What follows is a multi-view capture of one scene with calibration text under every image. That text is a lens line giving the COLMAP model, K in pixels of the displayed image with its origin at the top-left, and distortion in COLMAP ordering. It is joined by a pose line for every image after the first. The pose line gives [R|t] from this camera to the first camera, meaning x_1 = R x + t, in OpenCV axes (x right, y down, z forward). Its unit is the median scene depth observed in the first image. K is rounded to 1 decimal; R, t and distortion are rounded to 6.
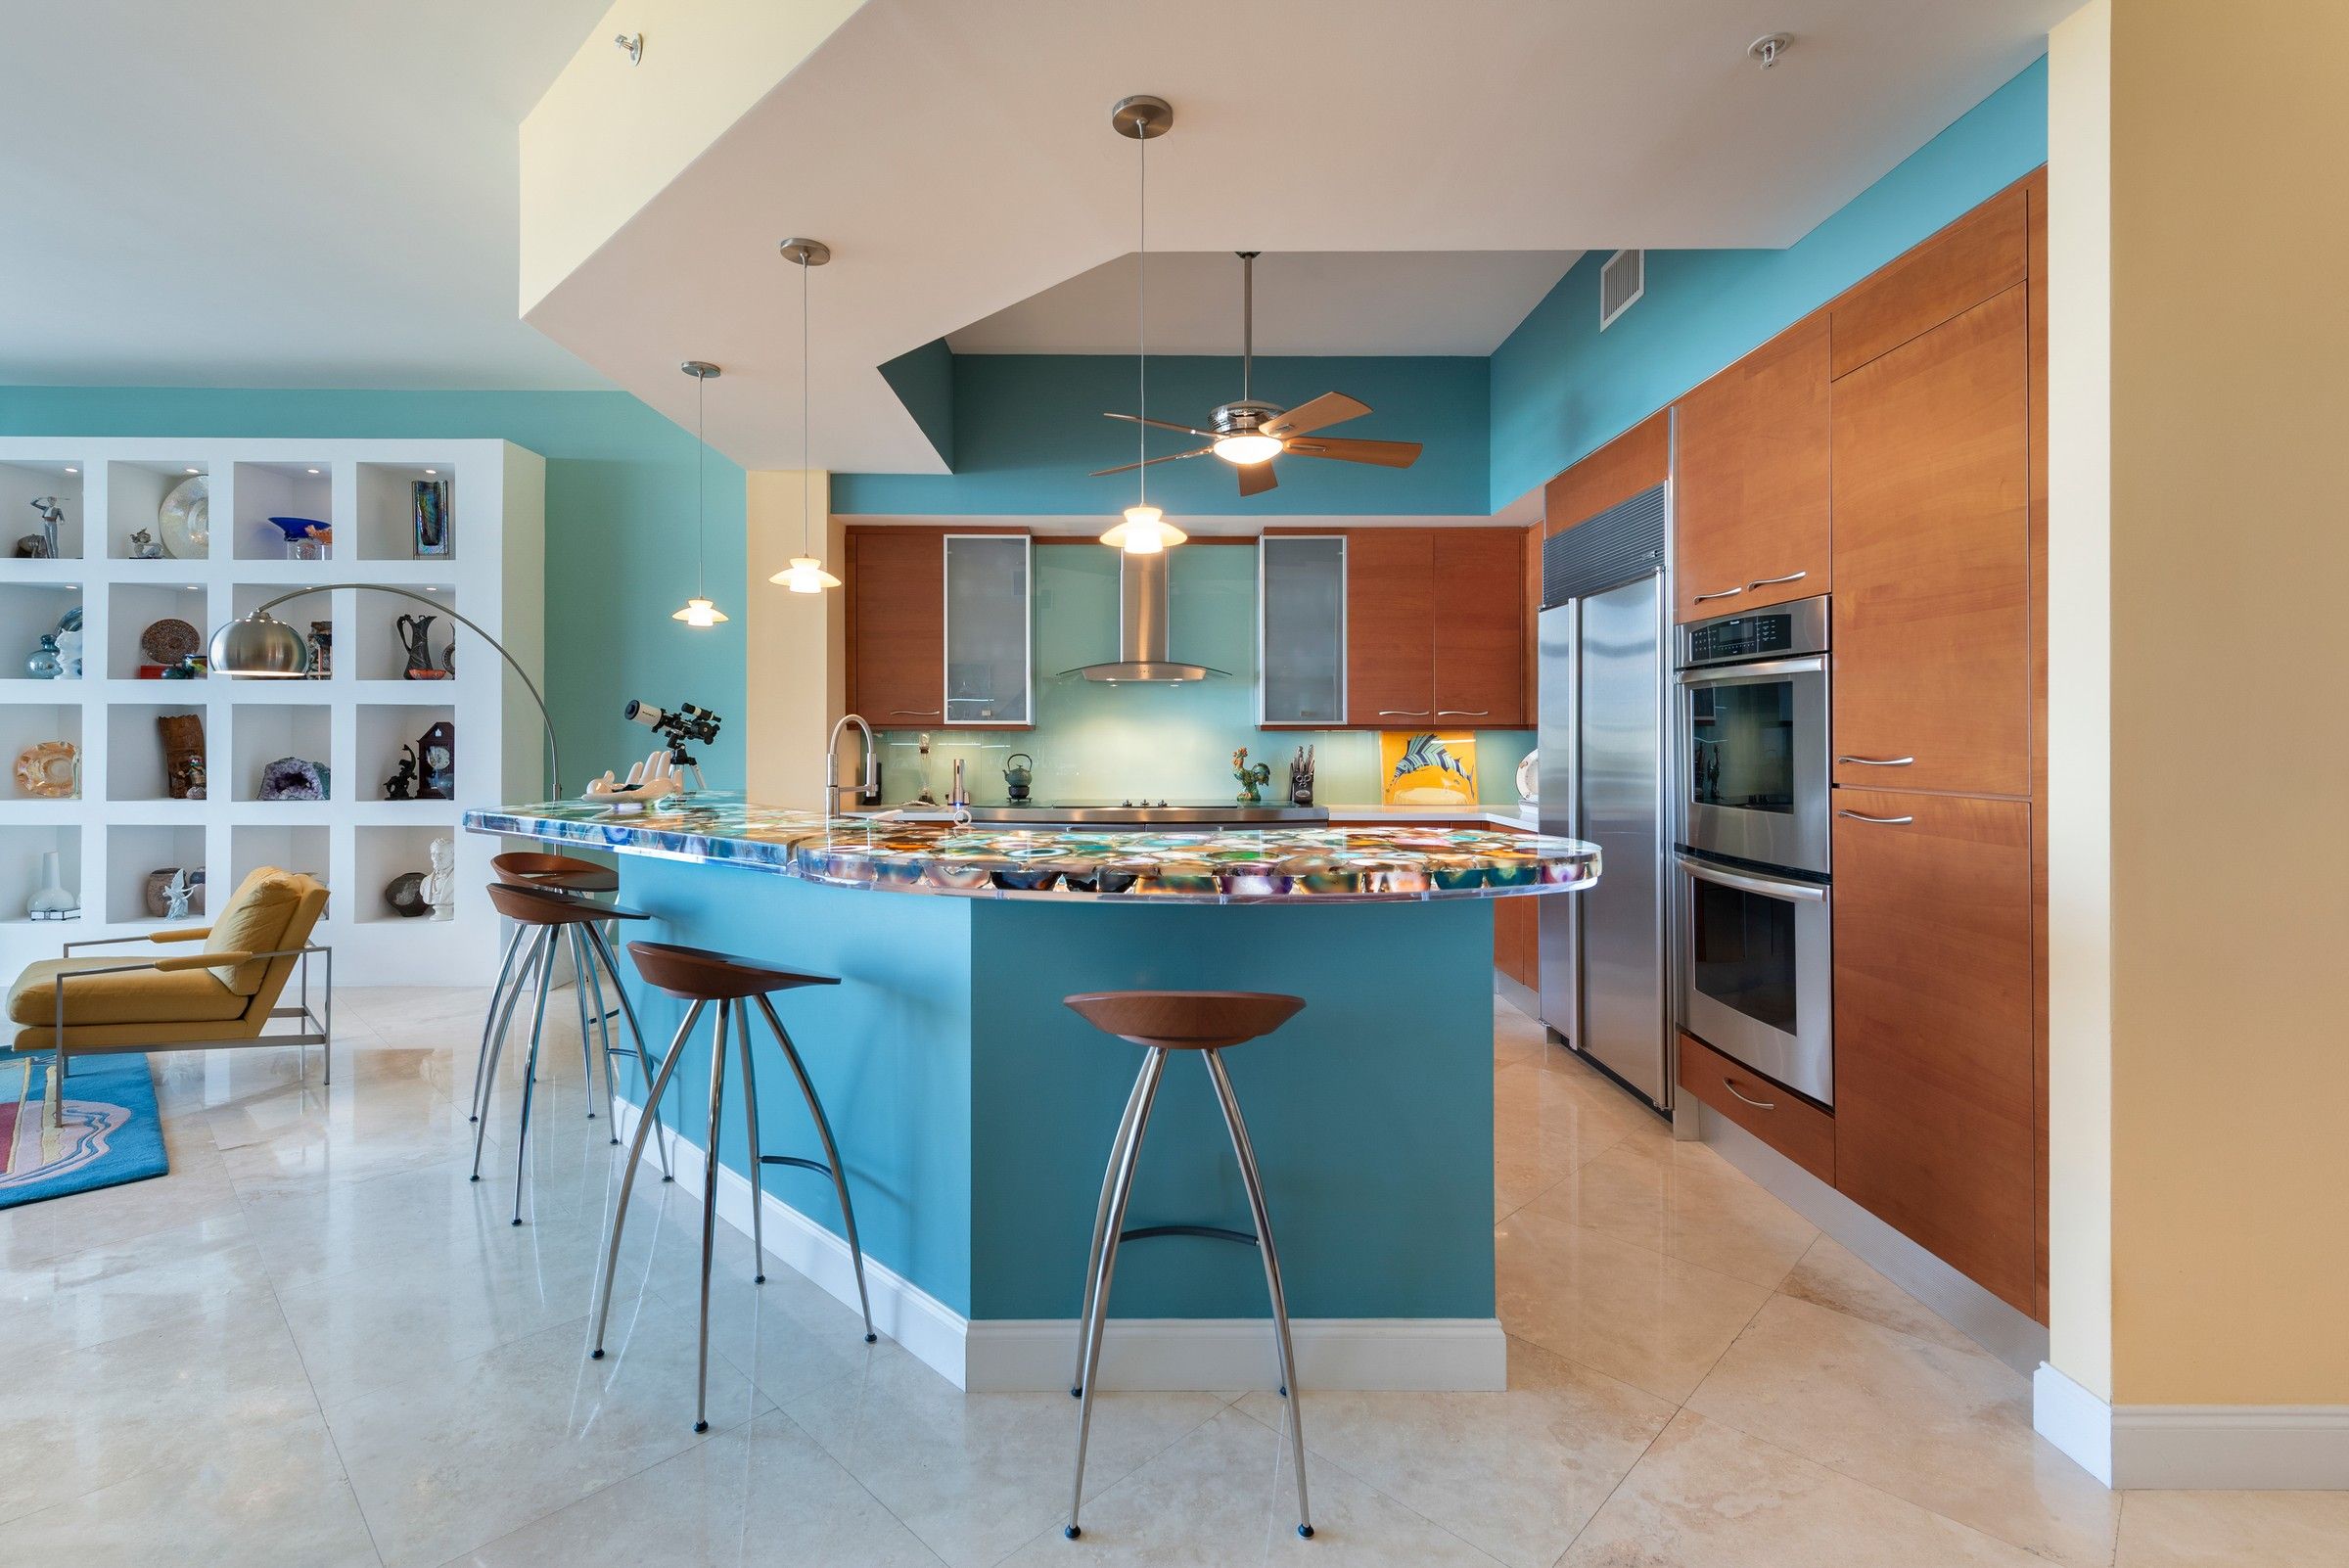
lens RADIAL K [[1061.0, 0, 1122.5], [0, 1061.0, 735.9], [0, 0, 1]] dist [0.003991, 0.000532]
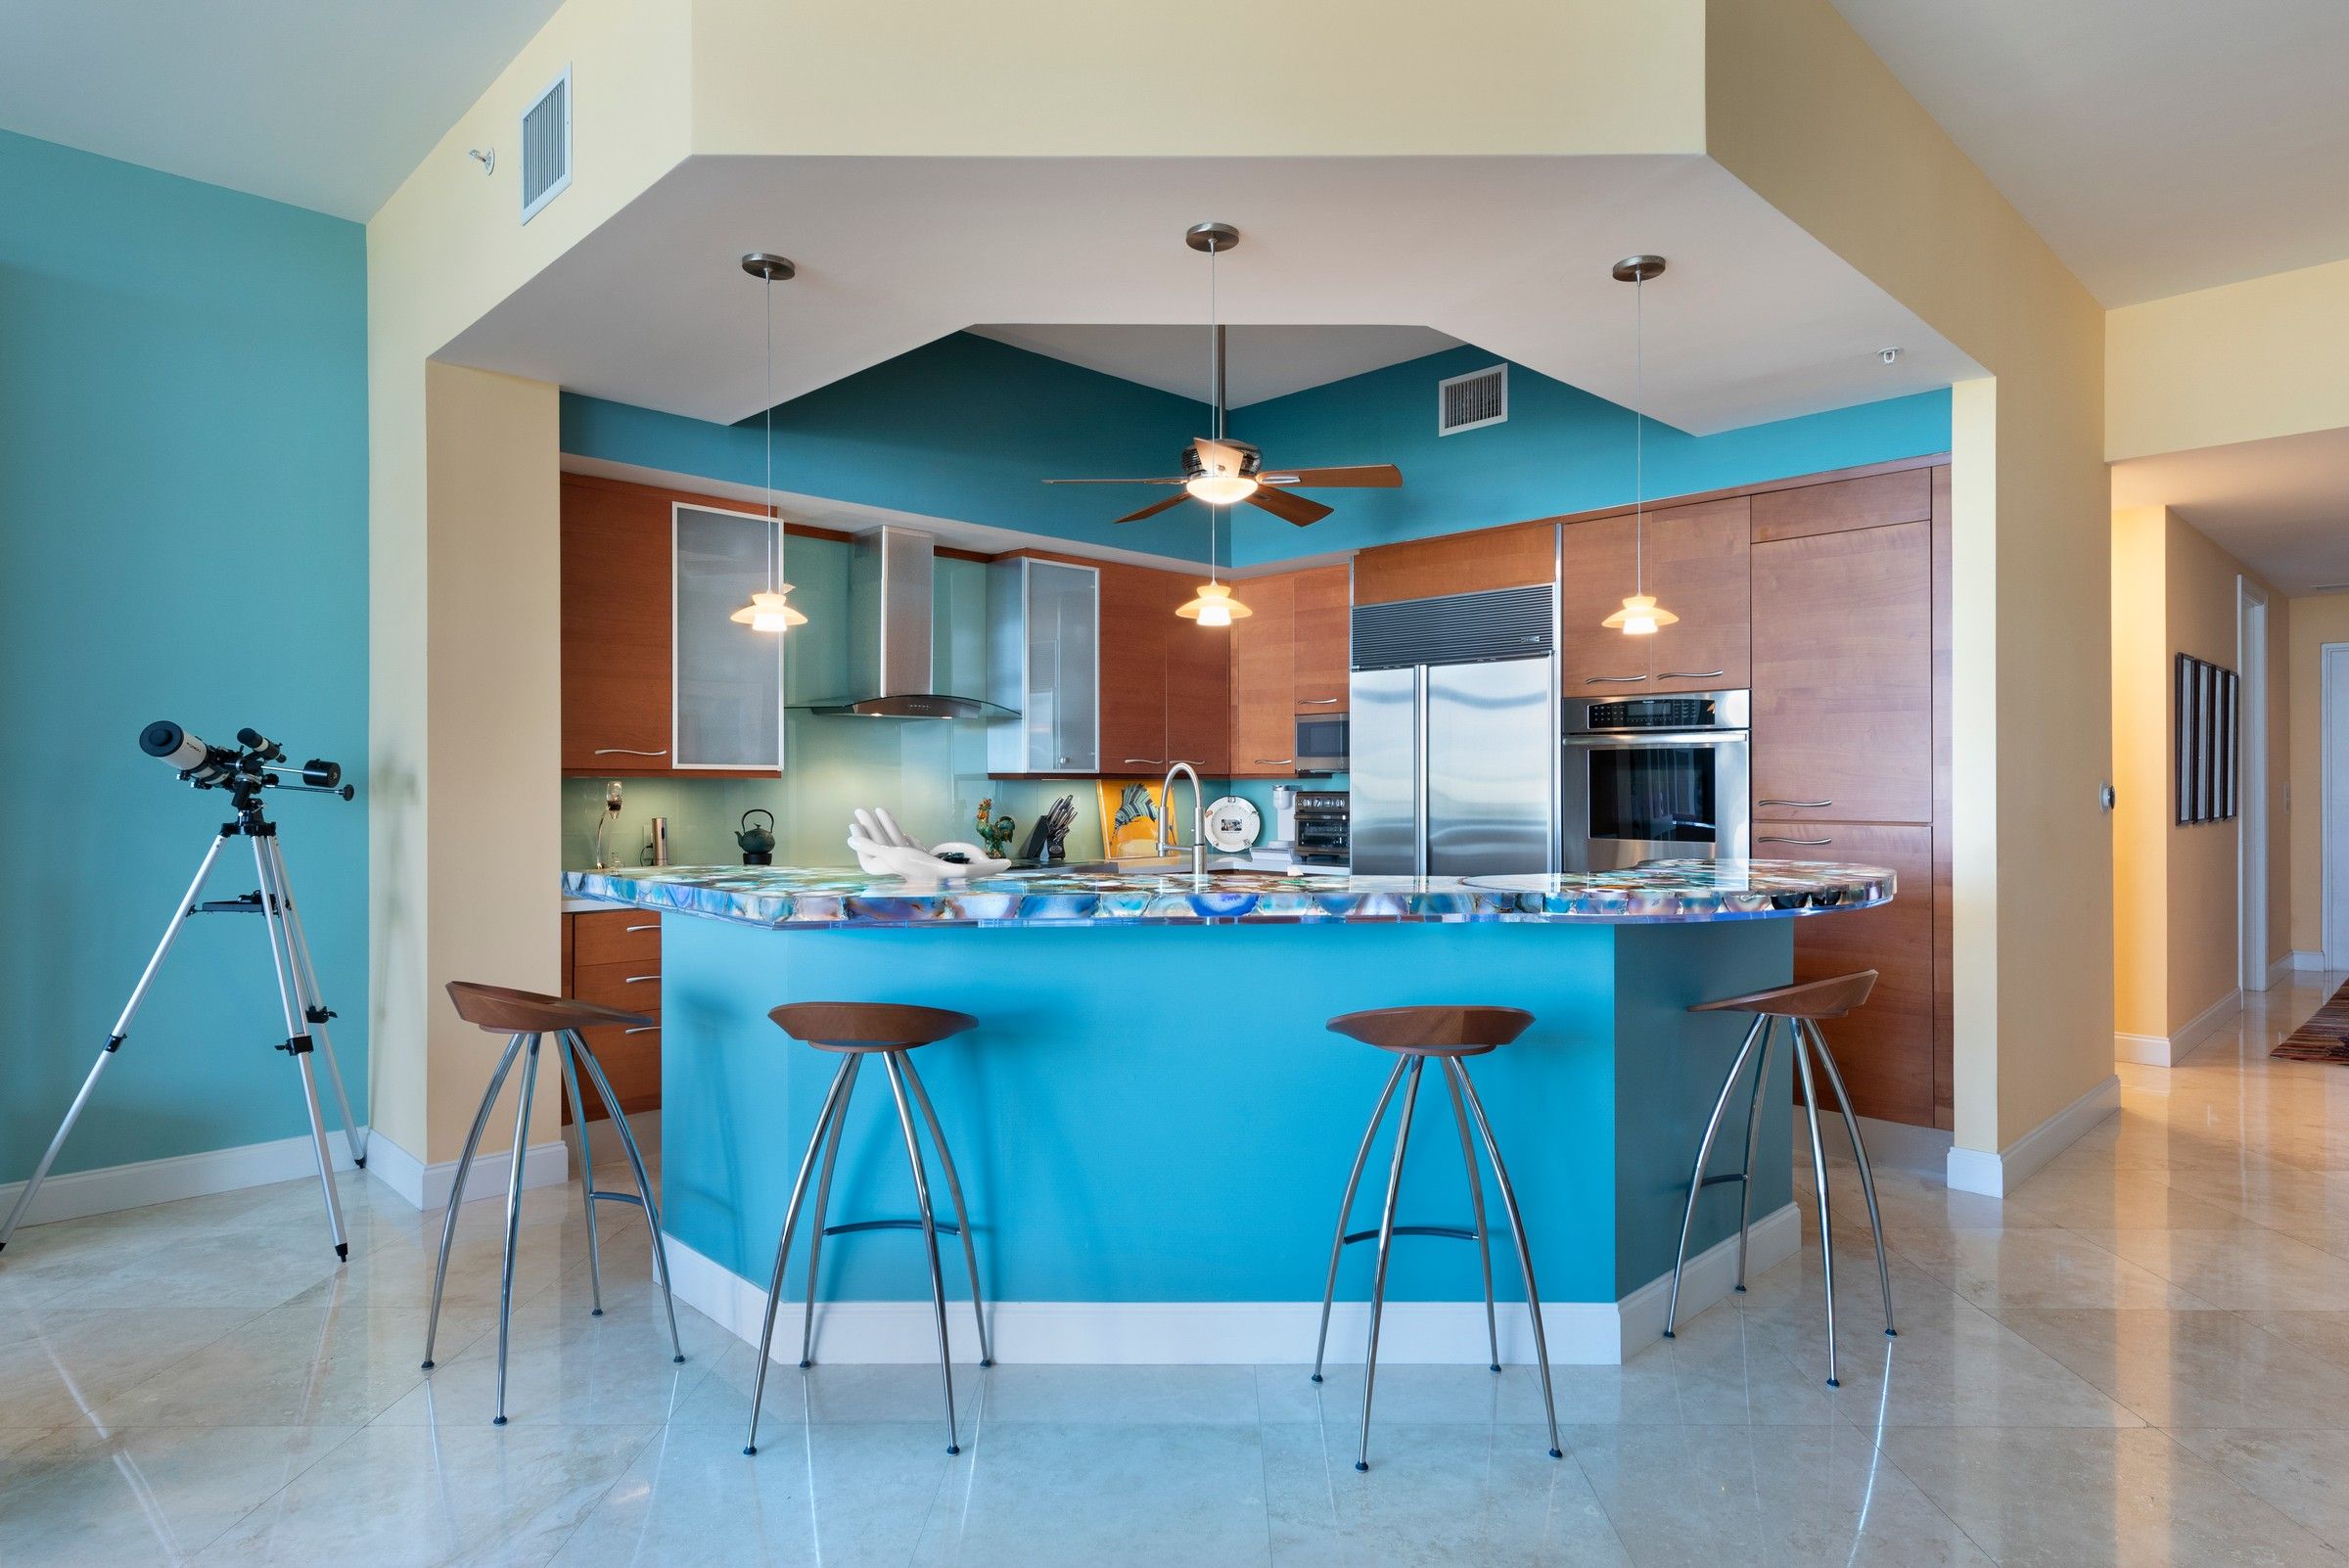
lens RADIAL K [[1331.2, 0, 1212.1], [0, 1331.2, 784.2], [0, 0, 1]] dist [0.009750, -0.000743]
pose [[0.708907, 0.000415, 0.705302, -0.548074], [-0.001379, 0.999999, 0.000798, -0.002019], [-0.705301, -0.001539, 0.708906, 0.109854]]
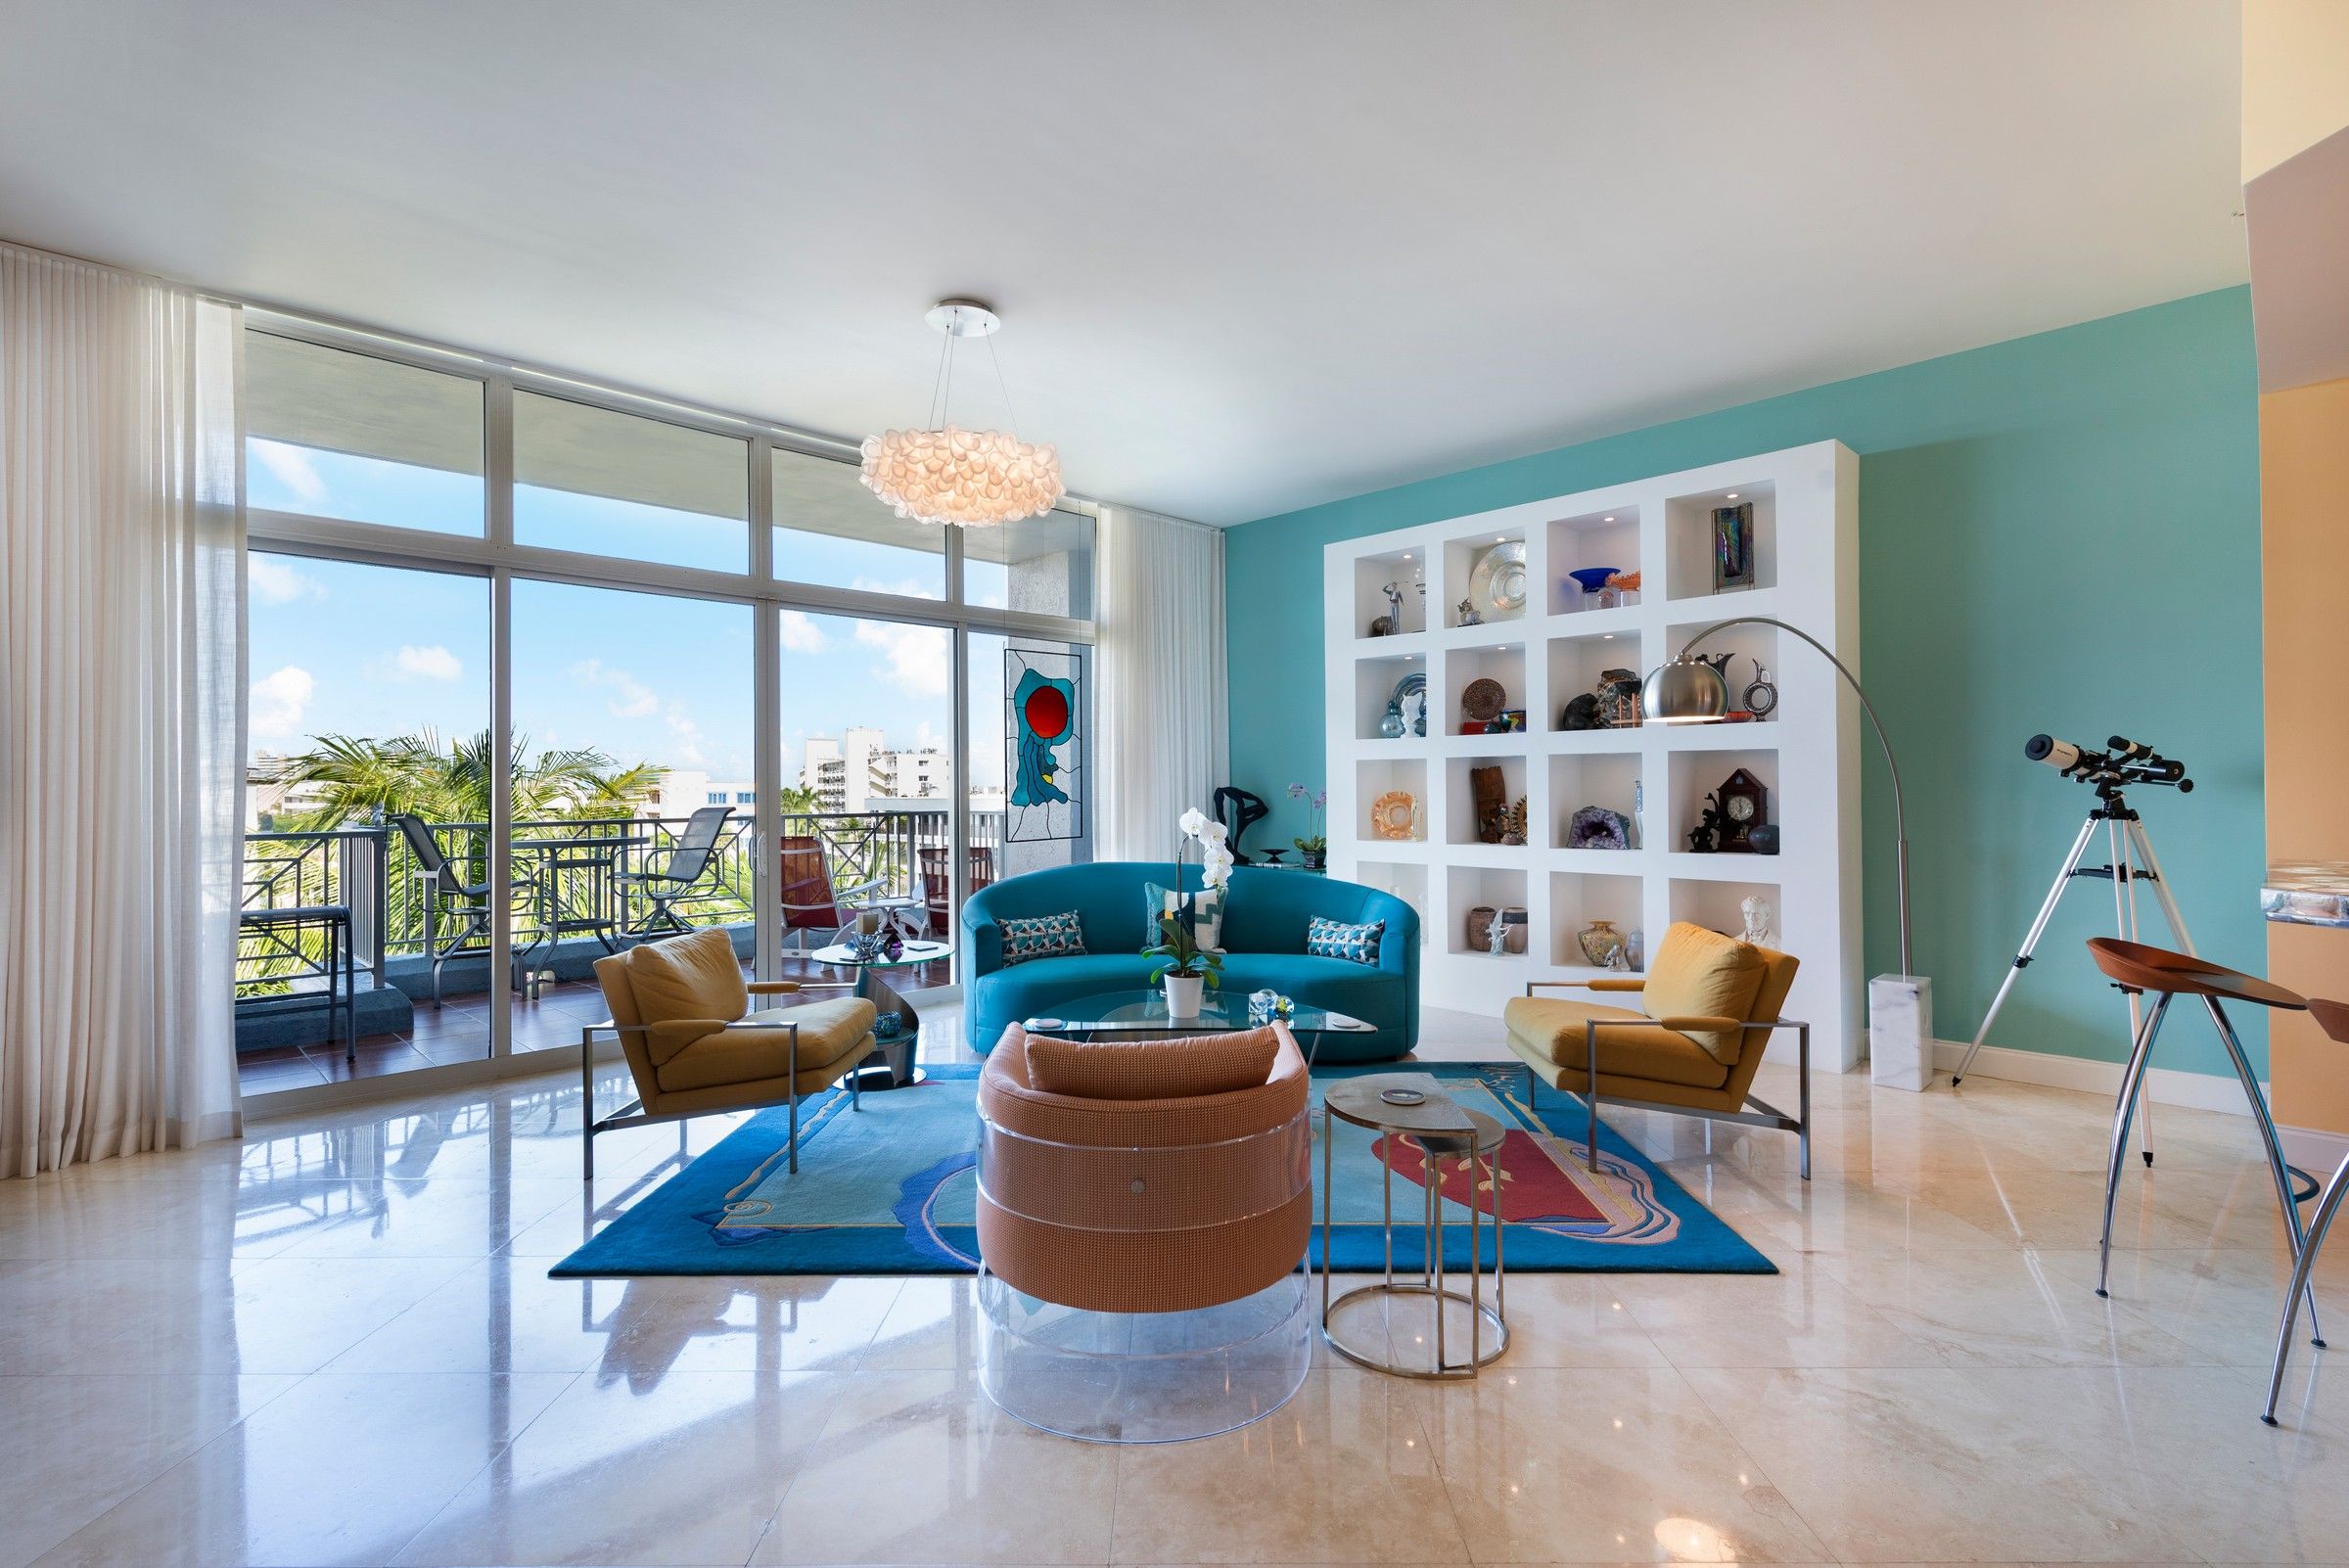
lens RADIAL K [[1079.6, 0, 1174.5], [0, 1079.6, 784.0], [0, 0, 1]] dist [0.000470, -0.000271]
pose [[0.695929, -0.008775, -0.718057, -0.326715], [0.009884, 0.999948, -0.002641, -0.002134], [0.718042, -0.005259, 0.695980, 0.000937]]
